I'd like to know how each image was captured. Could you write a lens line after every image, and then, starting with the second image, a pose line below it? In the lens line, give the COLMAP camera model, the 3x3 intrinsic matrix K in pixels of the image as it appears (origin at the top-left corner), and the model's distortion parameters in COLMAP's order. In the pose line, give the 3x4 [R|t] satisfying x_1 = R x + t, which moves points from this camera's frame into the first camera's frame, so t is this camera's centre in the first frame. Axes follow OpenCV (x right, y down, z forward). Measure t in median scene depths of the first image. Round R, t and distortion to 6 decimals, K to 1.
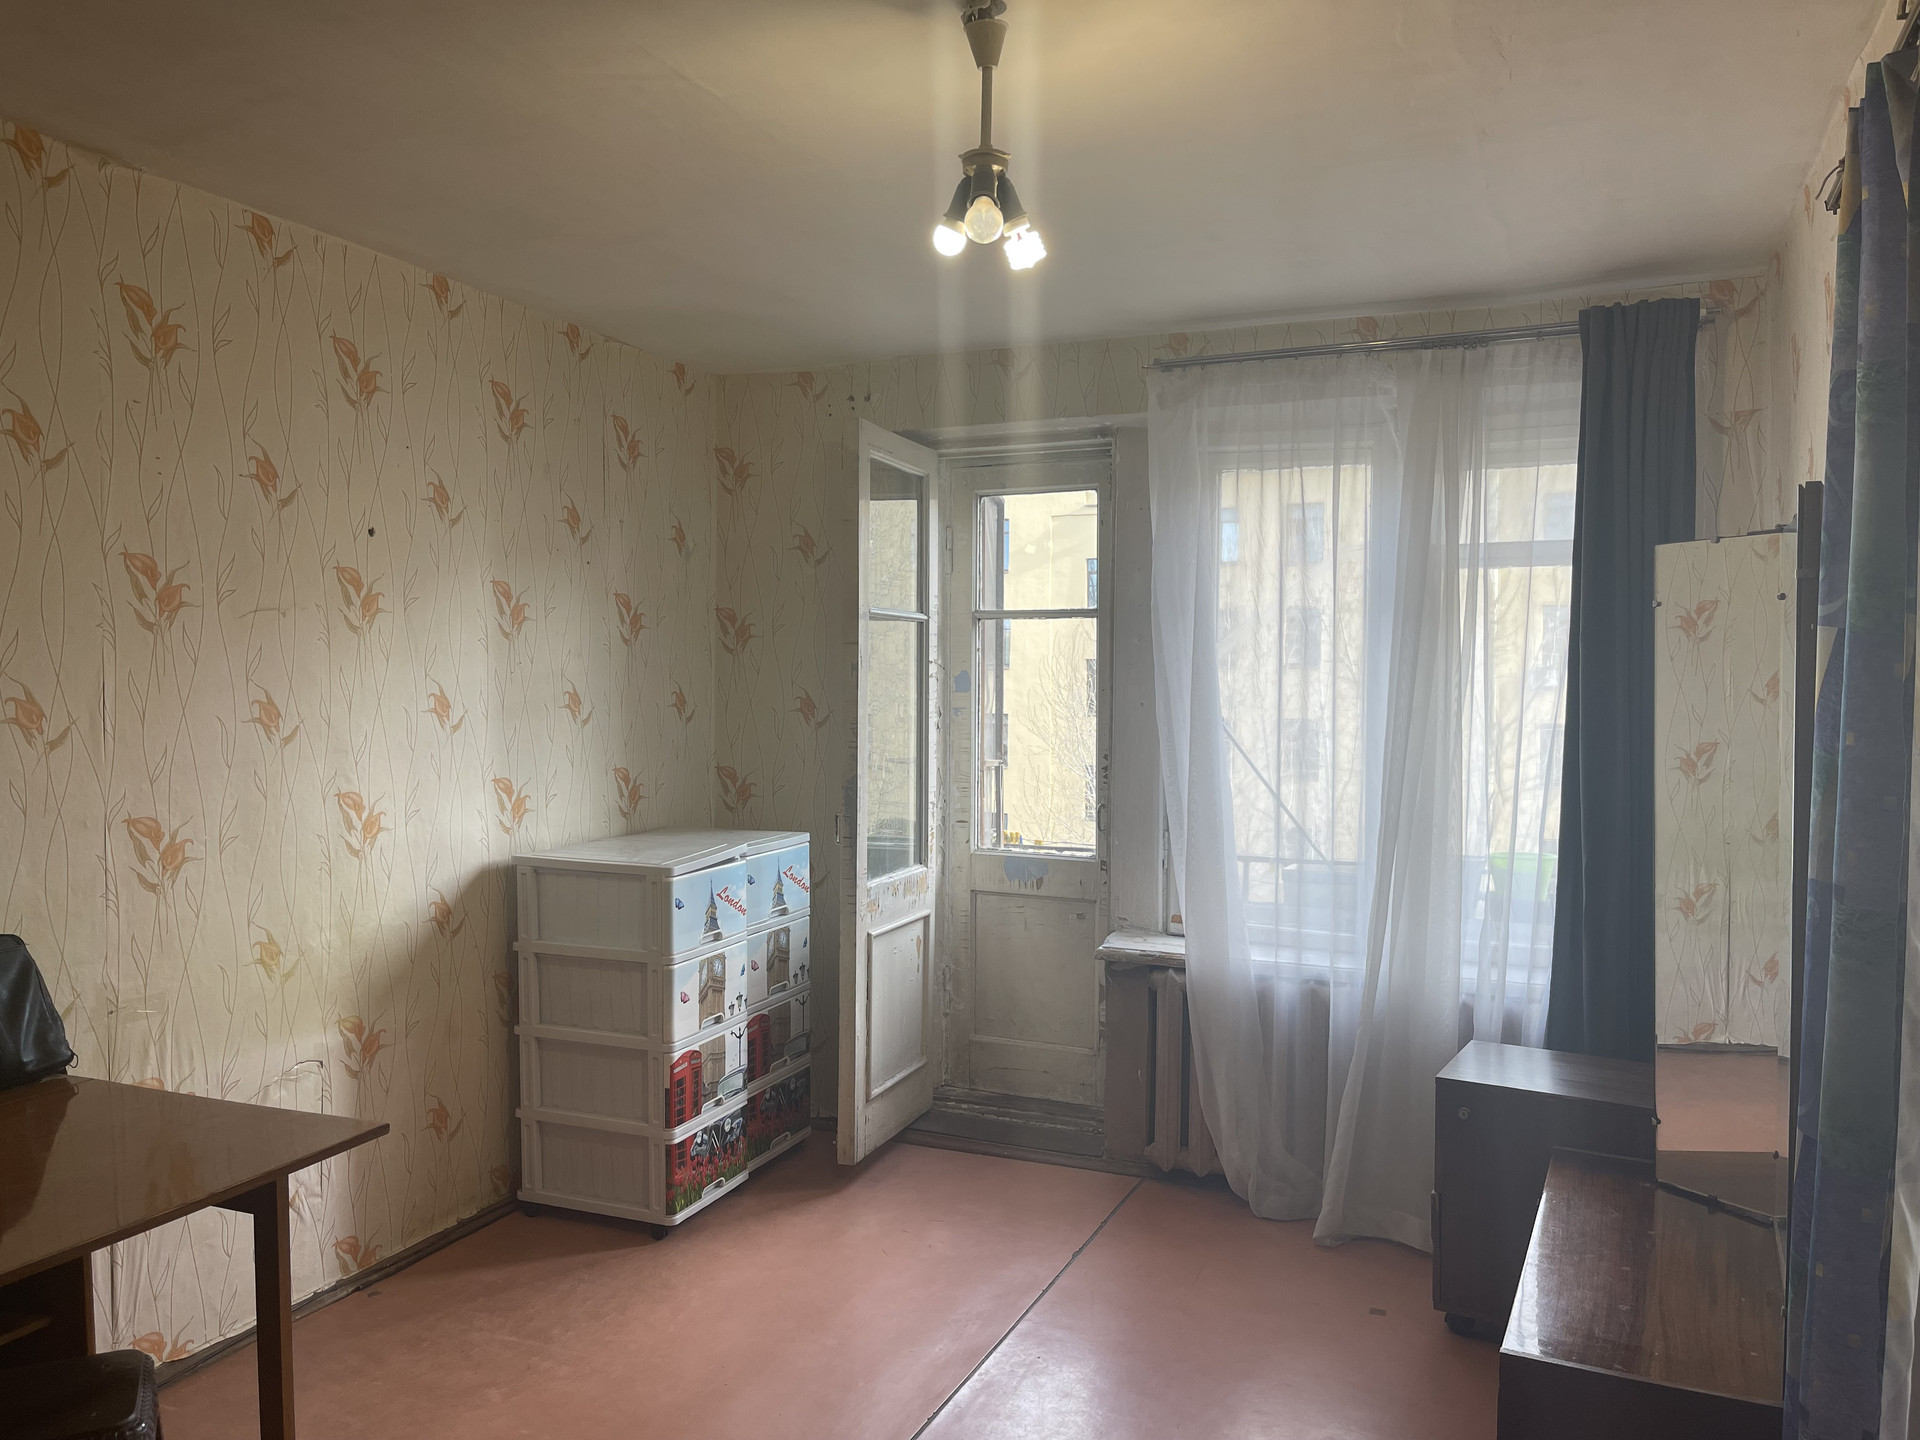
lens RADIAL K [[1454.6, 0, 948.0], [0, 1454.6, 717.8], [0, 0, 1]] dist [0.047529, -0.056273]
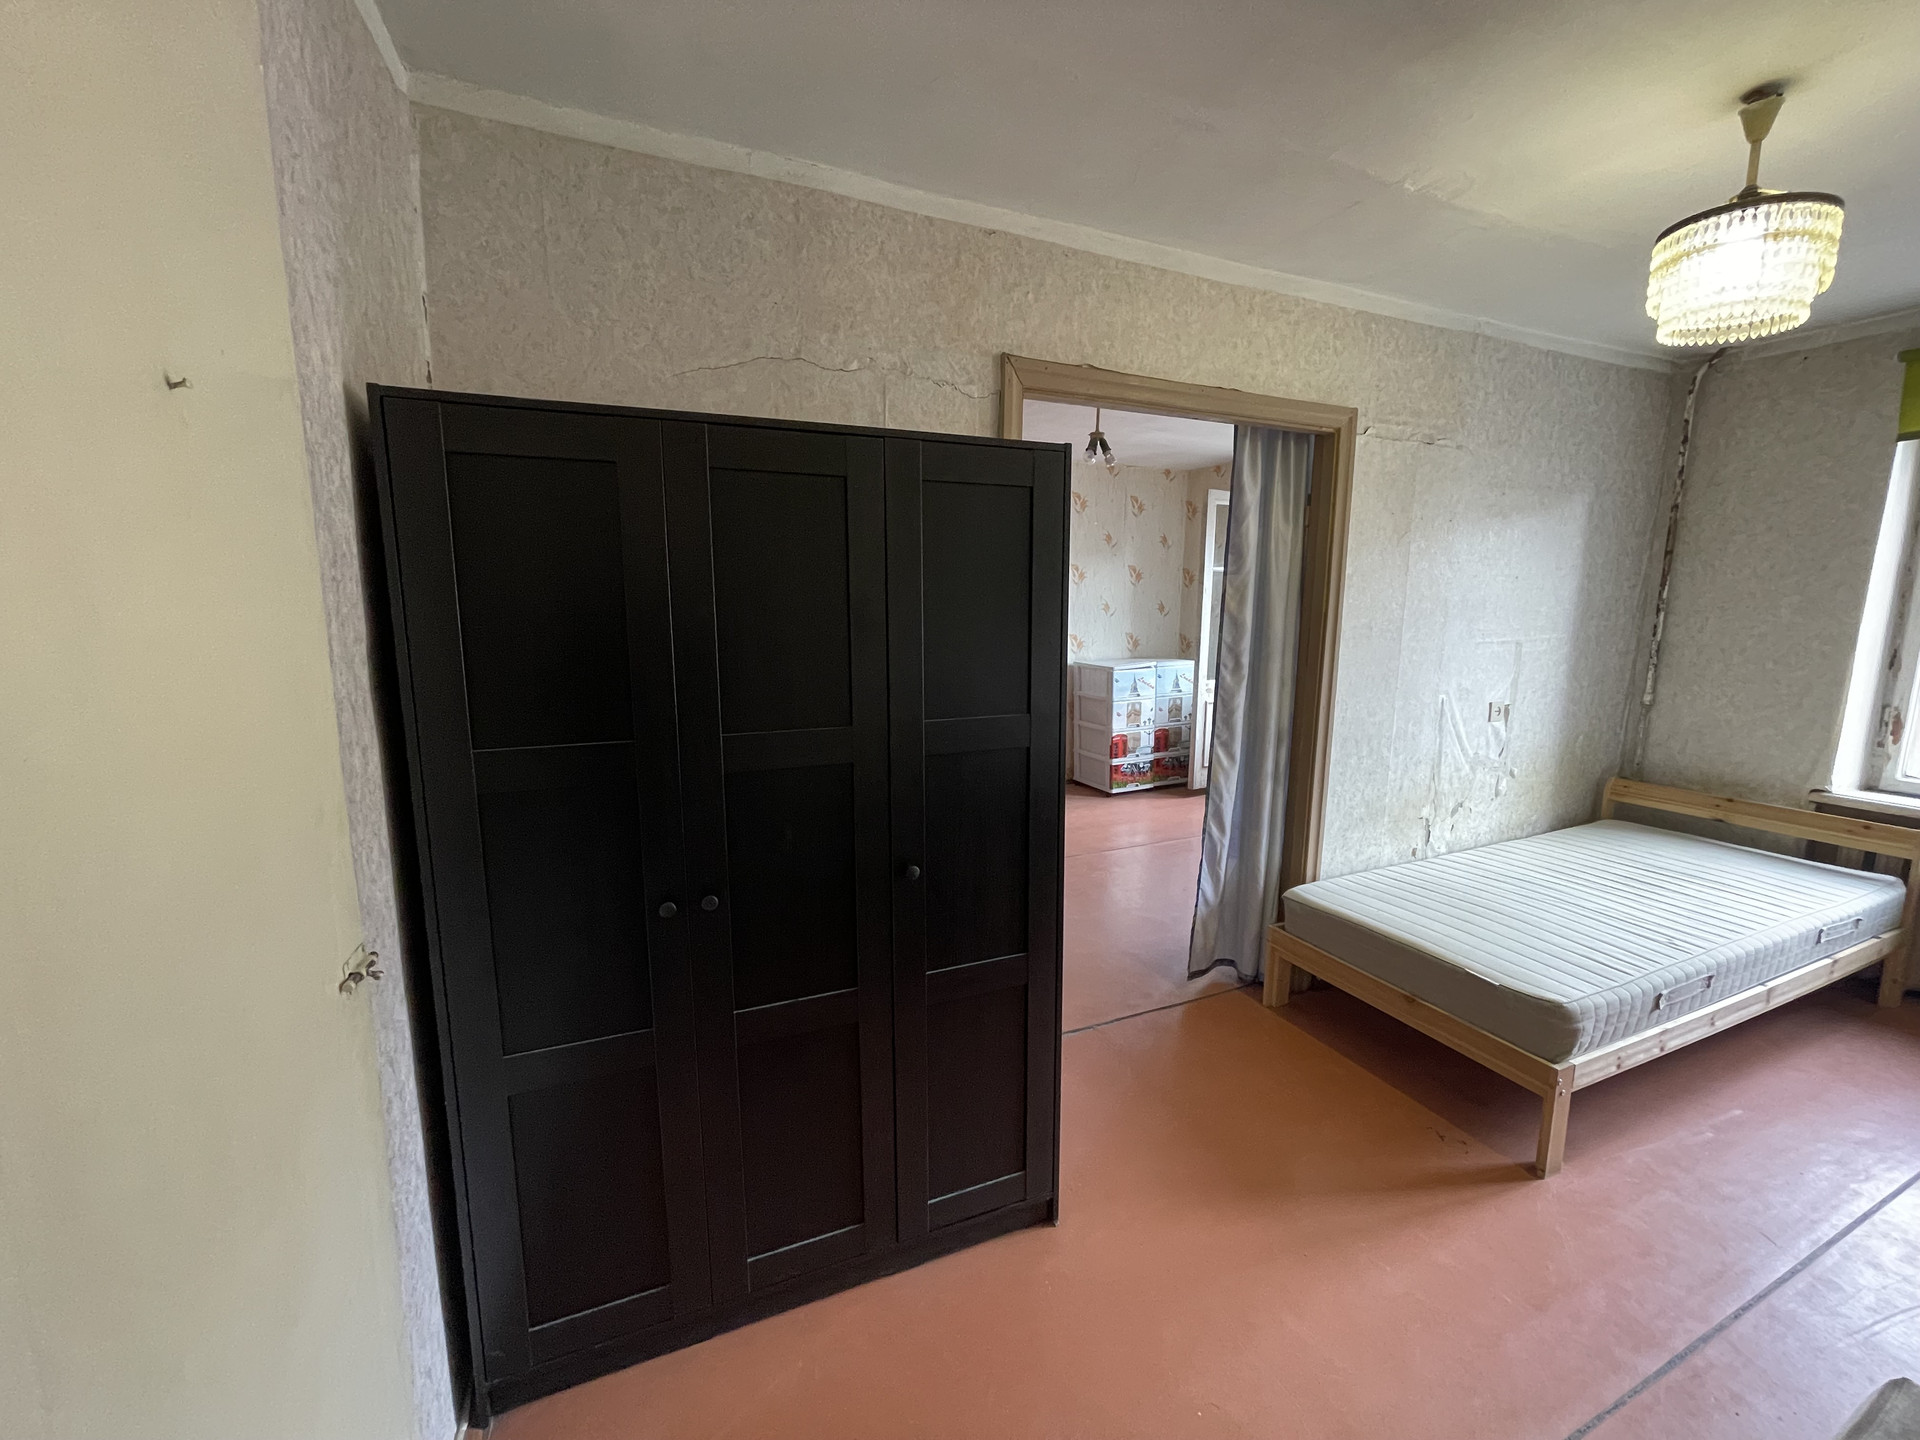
lens RADIAL K [[767.0, 0, 956.1], [0, 767.0, 720.1], [0, 0, 1]] dist [-0.003976, -0.000505]
pose [[0.742389, 0.098872, -0.662634, 0.519202], [-0.011928, 0.990844, 0.134481, 0.008781], [0.669863, -0.091933, 0.736771, -0.266535]]
